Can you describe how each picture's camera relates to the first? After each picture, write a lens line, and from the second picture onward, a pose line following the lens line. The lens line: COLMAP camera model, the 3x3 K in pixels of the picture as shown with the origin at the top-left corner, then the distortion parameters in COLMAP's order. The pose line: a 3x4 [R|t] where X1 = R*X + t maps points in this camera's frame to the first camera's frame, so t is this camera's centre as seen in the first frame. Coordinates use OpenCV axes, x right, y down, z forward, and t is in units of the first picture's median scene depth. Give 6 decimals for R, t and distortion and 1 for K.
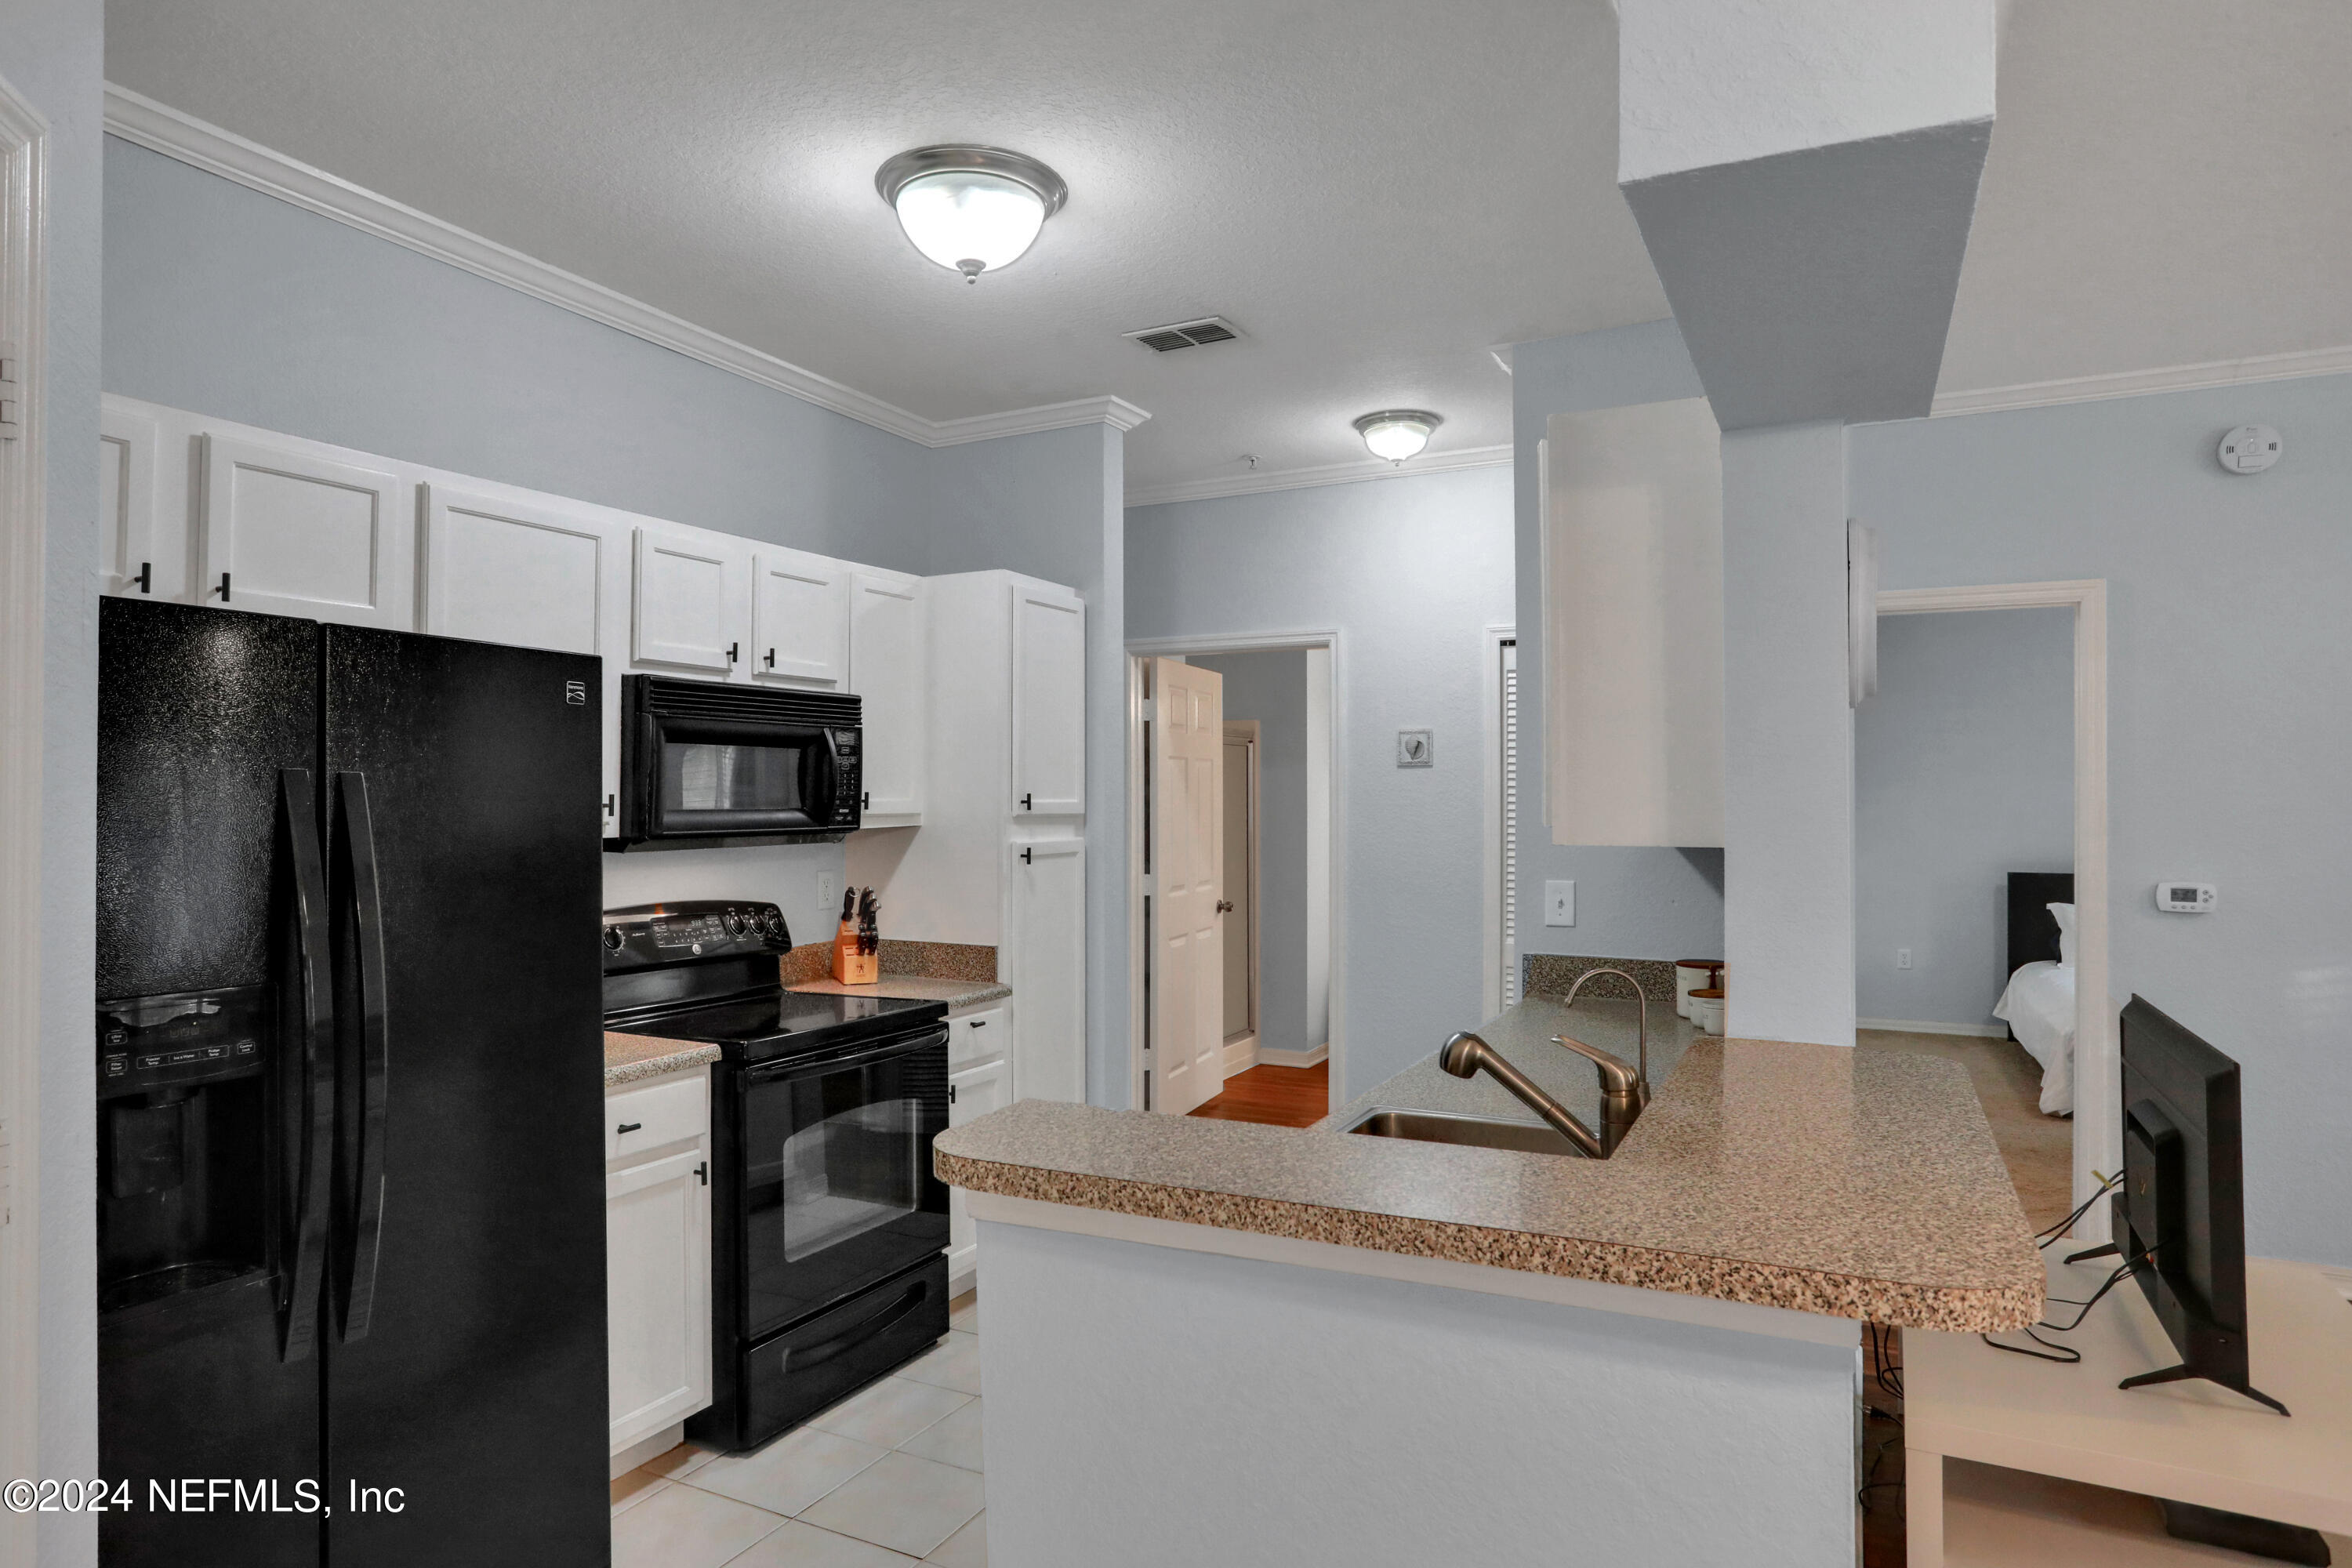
lens RADIAL K [[1292.4, 0, 1270.3], [0, 1292.4, 780.4], [0, 0, 1]] dist [-0.069783, 0.015481]
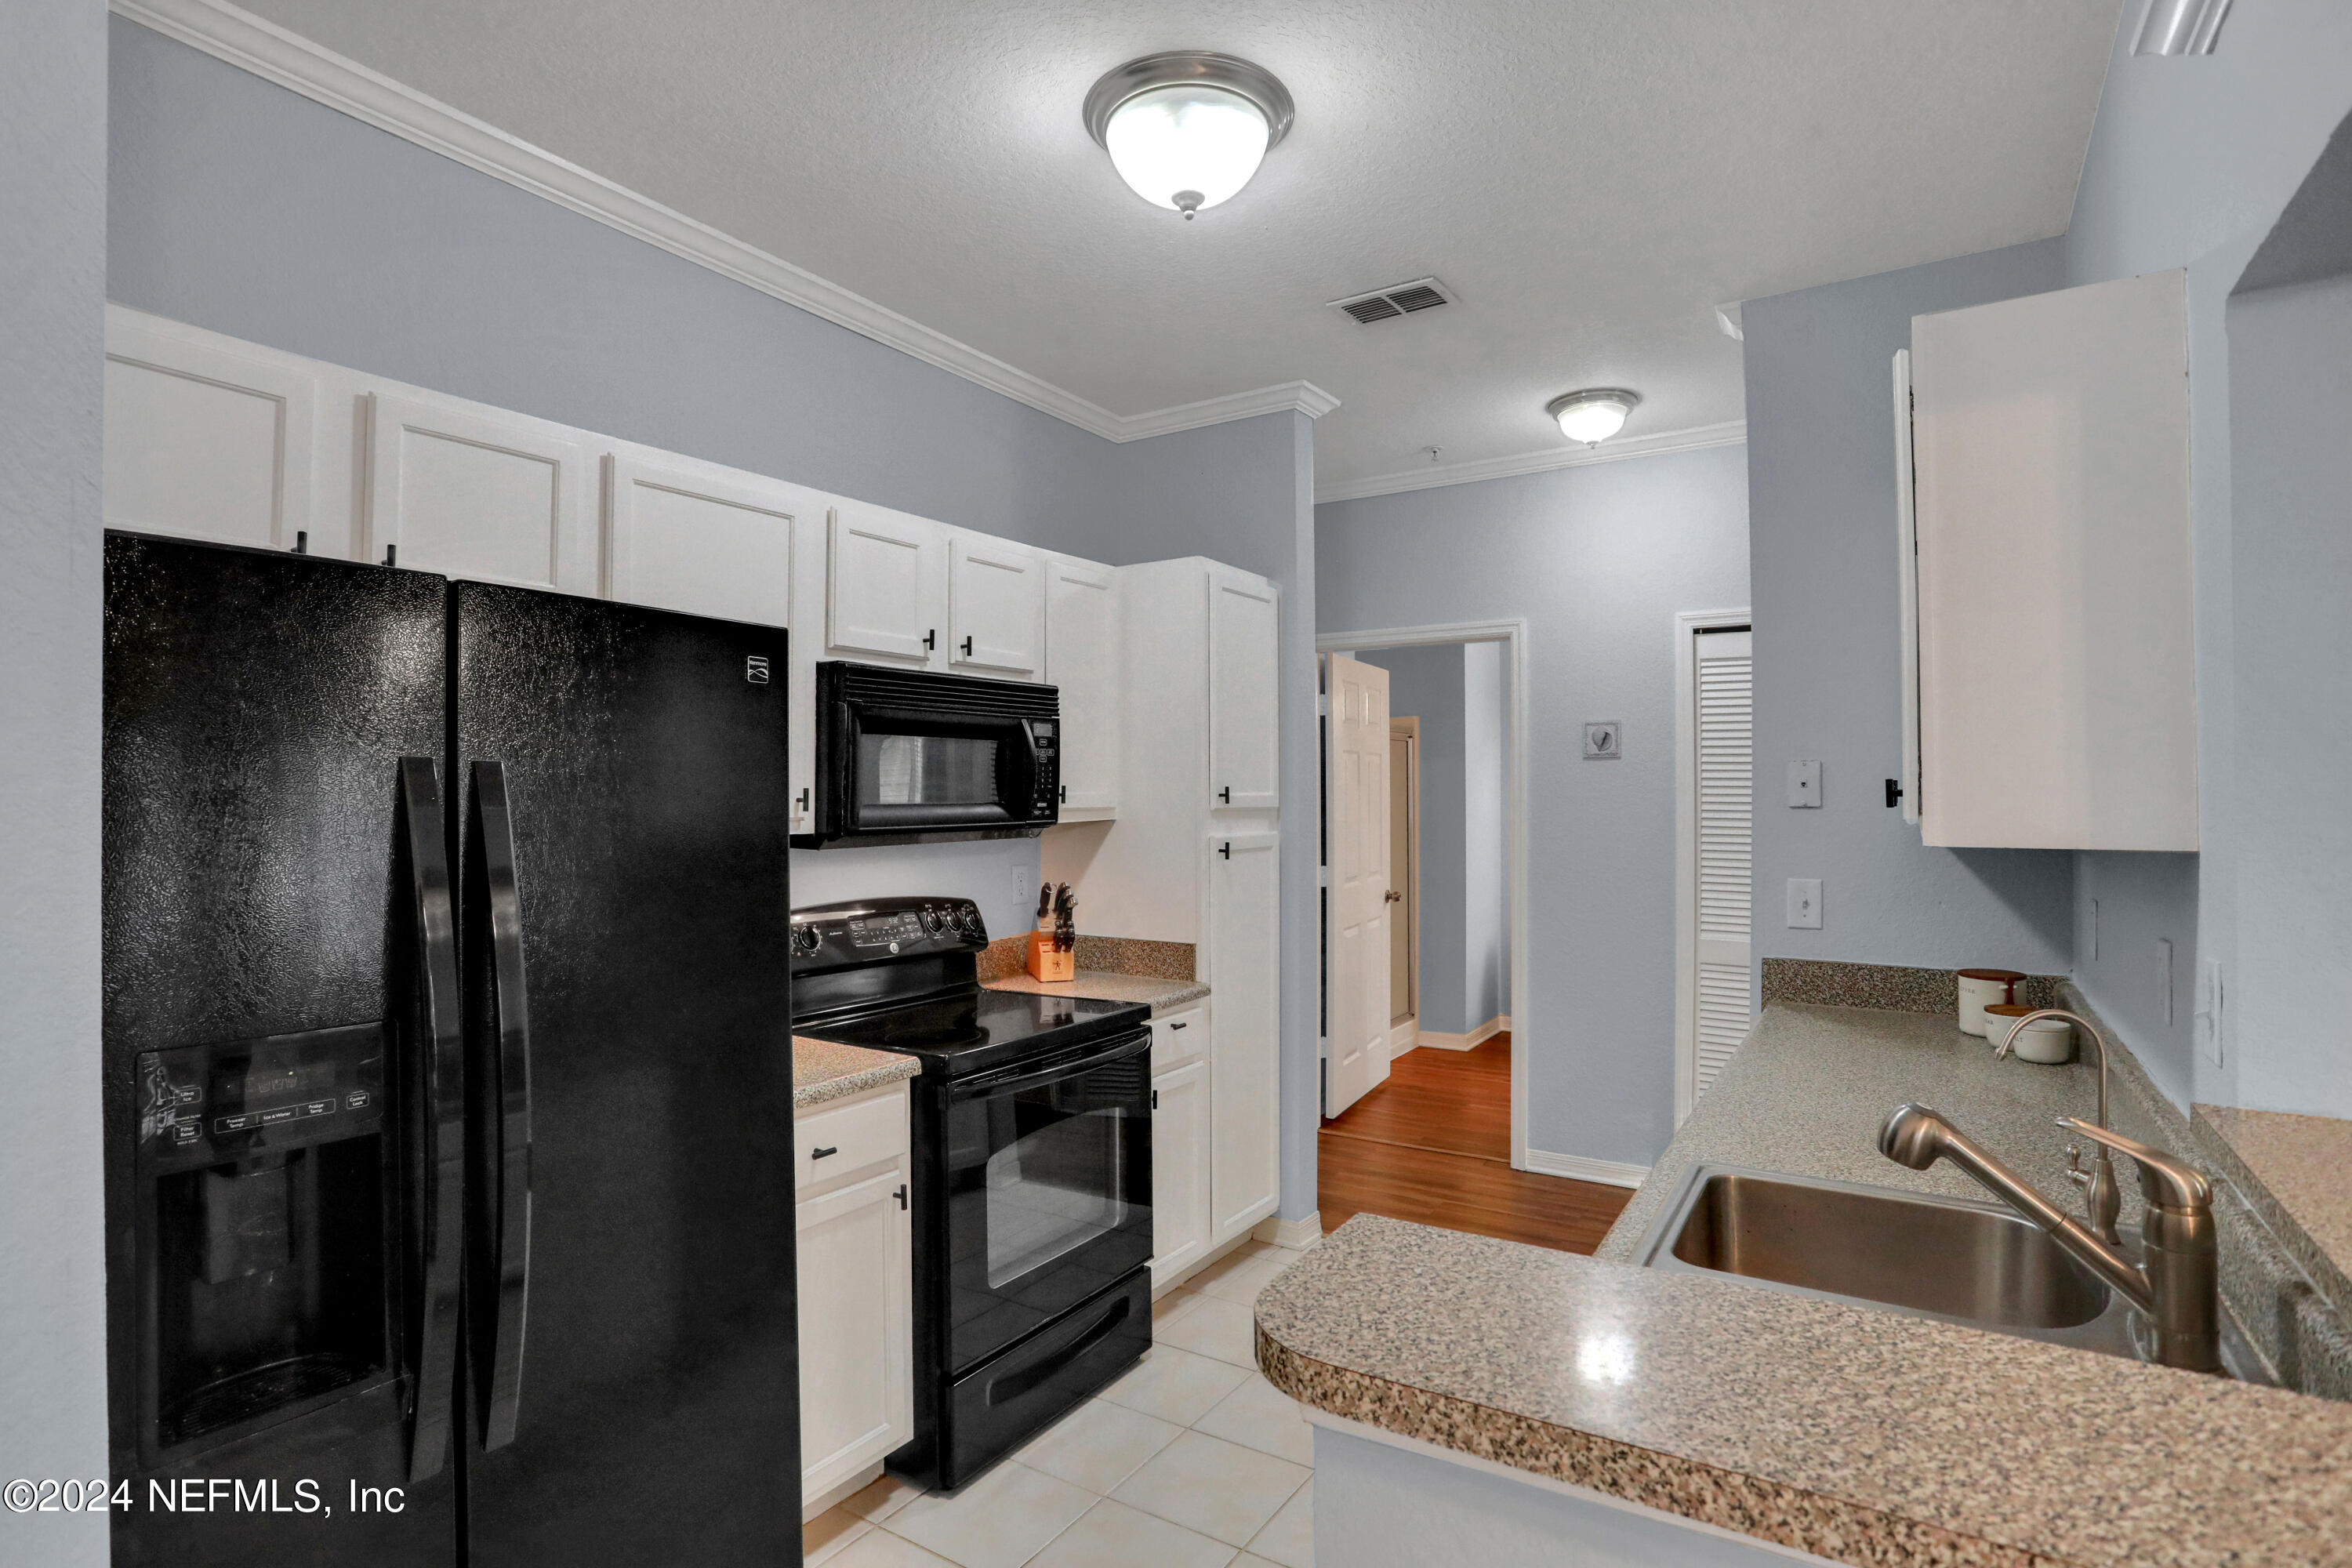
lens RADIAL K [[1188.0, 0, 1297.7], [0, 1188.0, 780.4], [0, 0, 1]] dist [-0.066489, 0.000747]
pose [[0.995814, -0.003092, -0.091352, -0.063401], [0.003489, 0.999985, 0.004185, 0.002377], [0.091337, -0.004486, 0.995810, 0.138663]]
